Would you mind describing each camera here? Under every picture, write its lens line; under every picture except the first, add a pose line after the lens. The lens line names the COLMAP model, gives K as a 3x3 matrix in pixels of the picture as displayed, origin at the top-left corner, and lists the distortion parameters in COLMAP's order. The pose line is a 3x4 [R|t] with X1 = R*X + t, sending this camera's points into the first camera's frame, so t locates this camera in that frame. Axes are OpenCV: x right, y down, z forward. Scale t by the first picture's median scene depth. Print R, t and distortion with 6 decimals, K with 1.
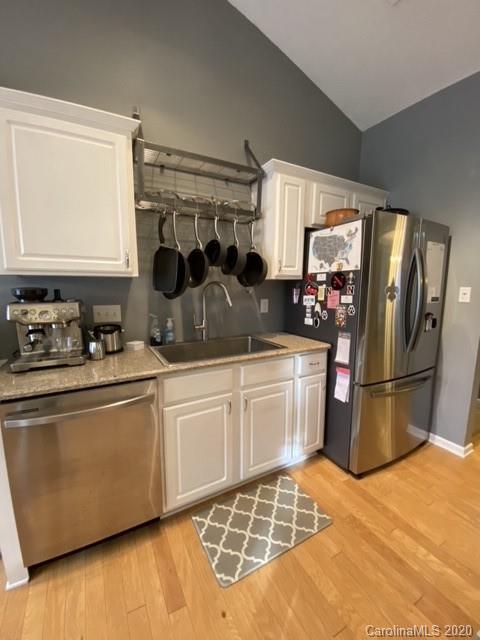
lens RADIAL K [[263.1, 0, 240.0], [0, 263.1, 320.0], [0, 0, 1]] dist [-0.001057, -0.000068]
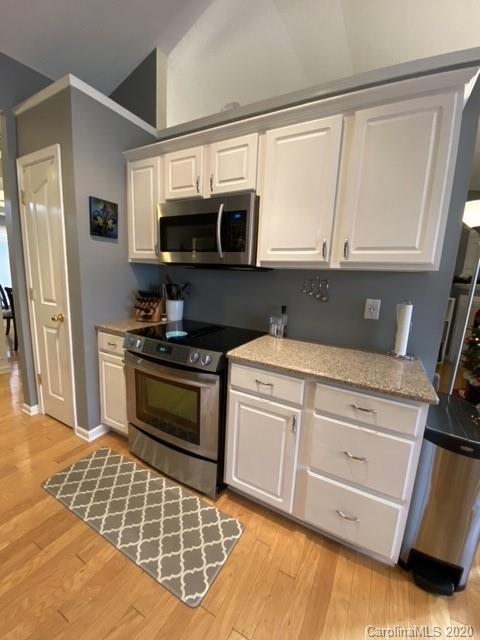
lens RADIAL K [[263.1, 0, 240.0], [0, 263.1, 320.0], [0, 0, 1]] dist [-0.001057, -0.000068]
pose [[0.537324, 0.177650, -0.824454, 0.528216], [-0.152981, 0.981877, 0.111868, -0.059591], [0.829385, 0.066016, 0.554763, 0.410334]]
